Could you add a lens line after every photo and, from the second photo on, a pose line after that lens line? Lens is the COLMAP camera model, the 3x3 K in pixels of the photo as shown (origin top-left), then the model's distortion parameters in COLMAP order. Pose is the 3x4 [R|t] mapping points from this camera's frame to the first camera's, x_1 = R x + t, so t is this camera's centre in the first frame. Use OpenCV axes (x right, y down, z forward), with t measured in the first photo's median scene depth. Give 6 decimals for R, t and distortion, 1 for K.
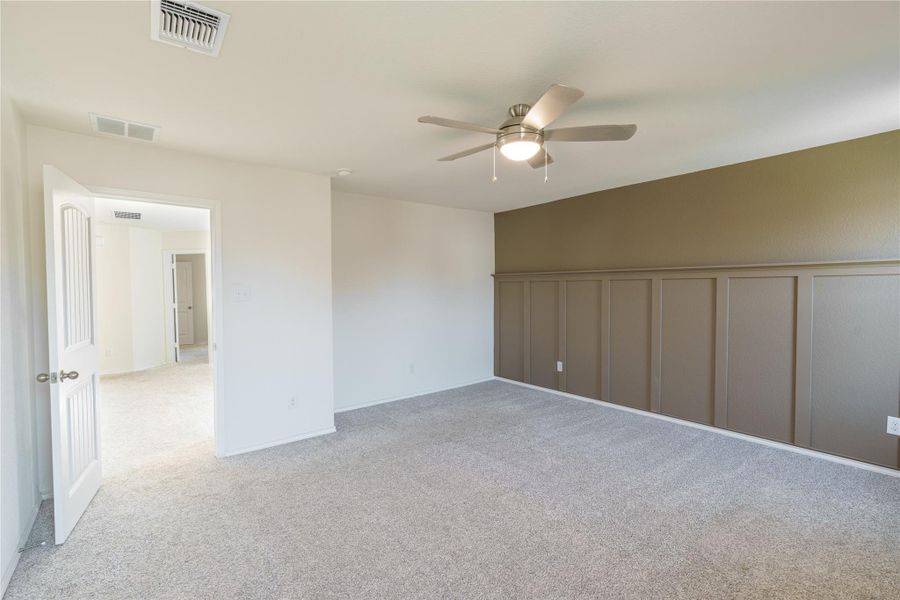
lens RADIAL K [[407.9, 0, 446.6], [0, 407.9, 300.8], [0, 0, 1]] dist [0.000080, 0.000648]
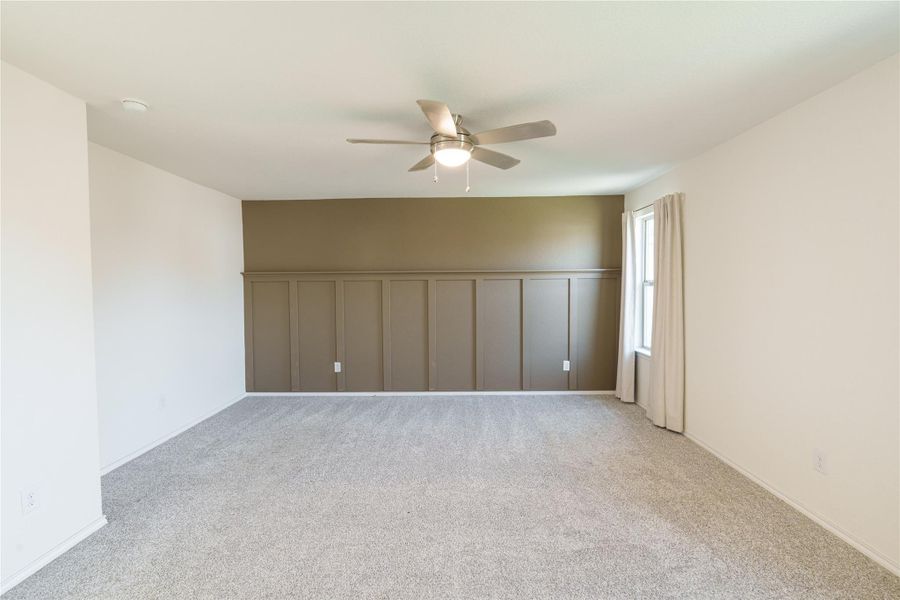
lens RADIAL K [[407.9, 0, 446.6], [0, 407.9, 300.8], [0, 0, 1]] dist [0.000080, 0.000648]
pose [[0.631791, -0.026487, 0.774686, -0.383532], [0.031359, 0.999471, 0.008598, -0.000815], [-0.774504, 0.018862, 0.632288, 0.198348]]
